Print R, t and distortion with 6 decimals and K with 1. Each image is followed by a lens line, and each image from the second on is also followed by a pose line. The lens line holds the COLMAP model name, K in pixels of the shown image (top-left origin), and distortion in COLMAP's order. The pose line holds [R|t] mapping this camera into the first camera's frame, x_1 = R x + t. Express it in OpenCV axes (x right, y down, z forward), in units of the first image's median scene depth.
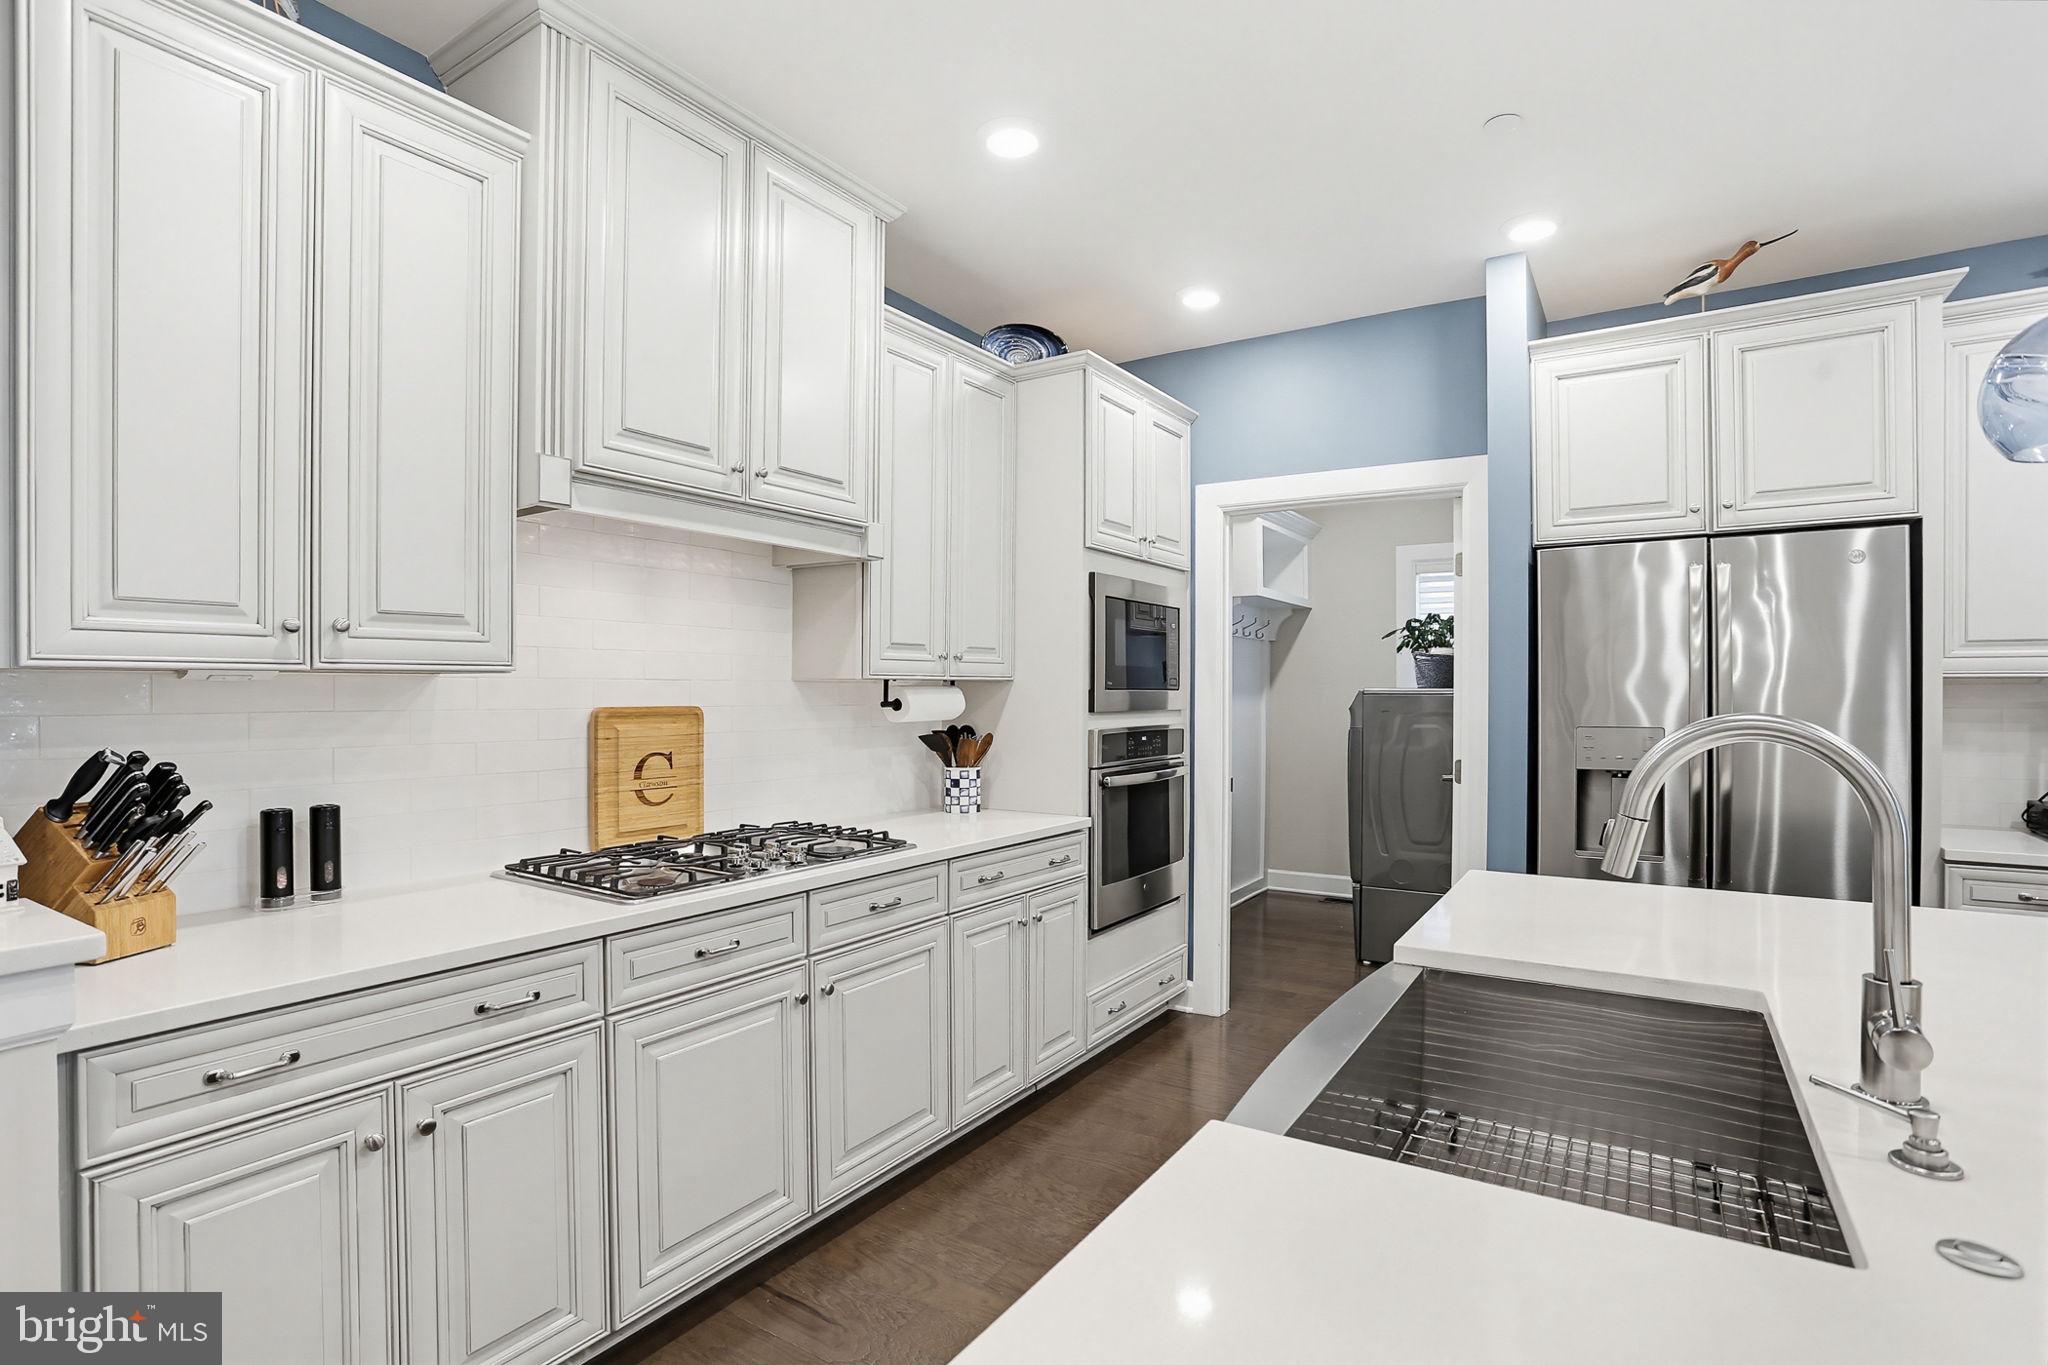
lens RADIAL K [[996.9, 0, 1022.7], [0, 996.9, 697.7], [0, 0, 1]] dist [-0.035896, 0.005950]
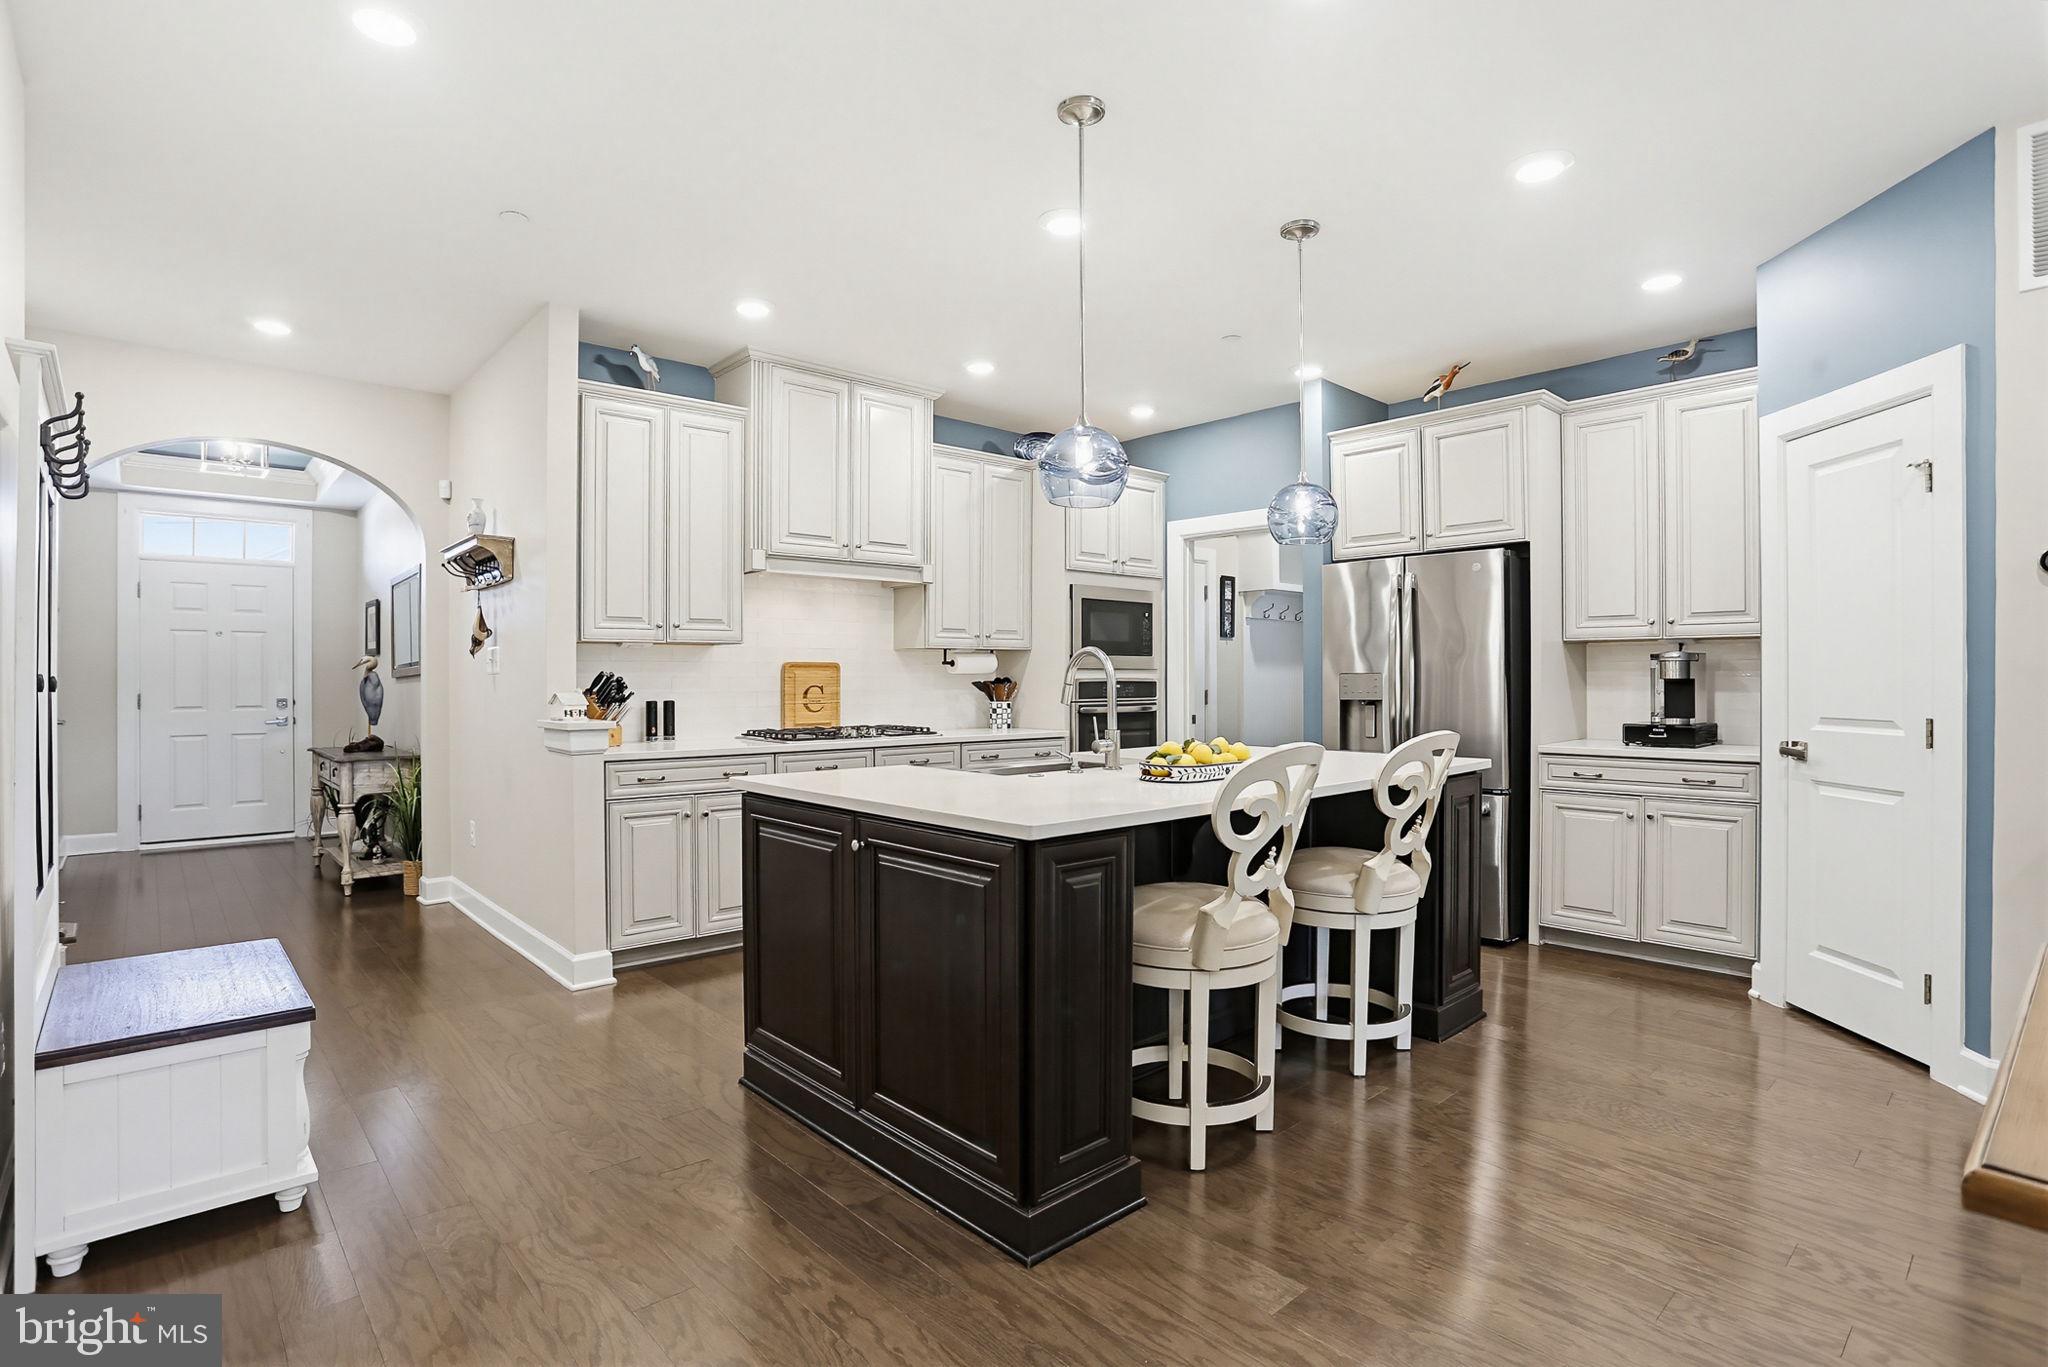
lens RADIAL K [[996.9, 0, 1024.2], [0, 996.9, 684.1], [0, 0, 1]] dist [-0.035896, 0.005950]
pose [[0.968186, -0.001272, -0.250230, 0.511361], [0.001771, 0.999997, 0.001770, 0.047396], [0.250227, -0.002156, 0.968185, -0.788432]]
